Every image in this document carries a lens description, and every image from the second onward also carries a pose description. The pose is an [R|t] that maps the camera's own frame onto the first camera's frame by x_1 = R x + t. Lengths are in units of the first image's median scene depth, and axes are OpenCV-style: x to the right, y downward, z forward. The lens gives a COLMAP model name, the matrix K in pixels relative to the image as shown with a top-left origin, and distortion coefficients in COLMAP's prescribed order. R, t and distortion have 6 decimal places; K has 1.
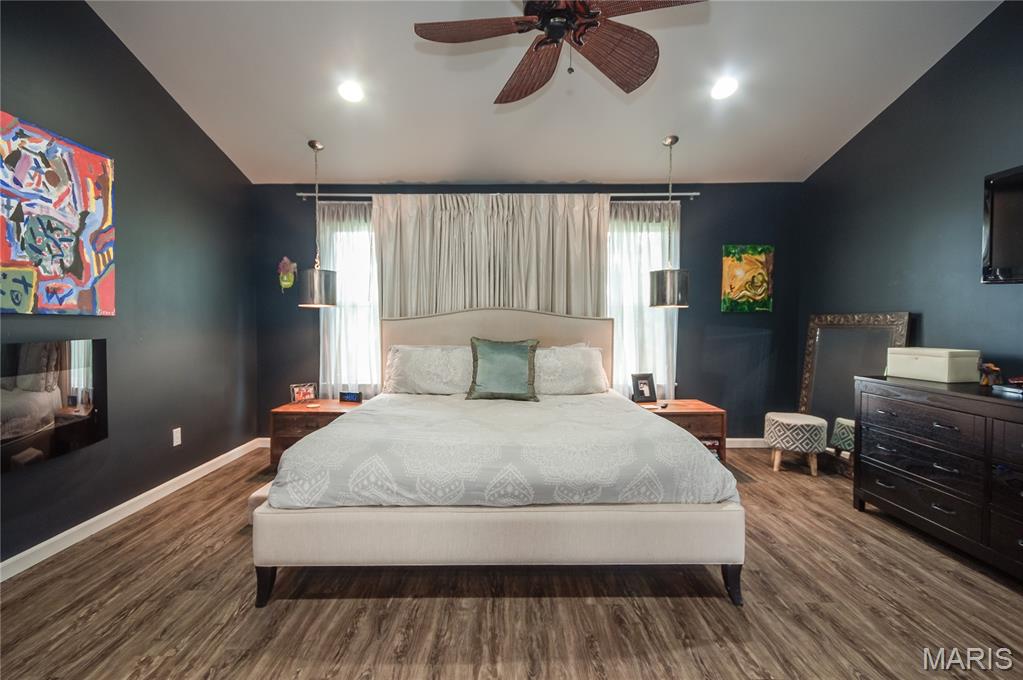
lens RADIAL K [[457.9, 0, 508.7], [0, 457.9, 346.7], [0, 0, 1]] dist [0.023964, -0.015911]
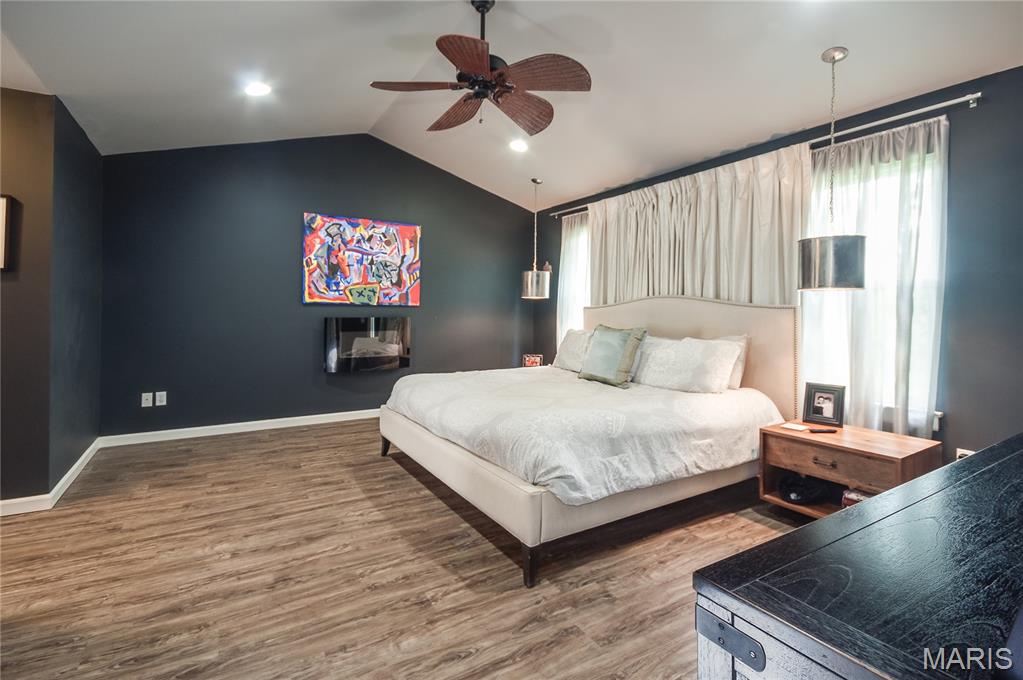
lens RADIAL K [[463.6, 0, 488.3], [0, 463.6, 318.0], [0, 0, 1]] dist [0.002969, -0.001194]
pose [[0.499968, 0.019113, -0.865833, 1.121817], [-0.052898, 0.998564, -0.008502, -0.016201], [0.864427, 0.050052, 0.500261, 0.321589]]
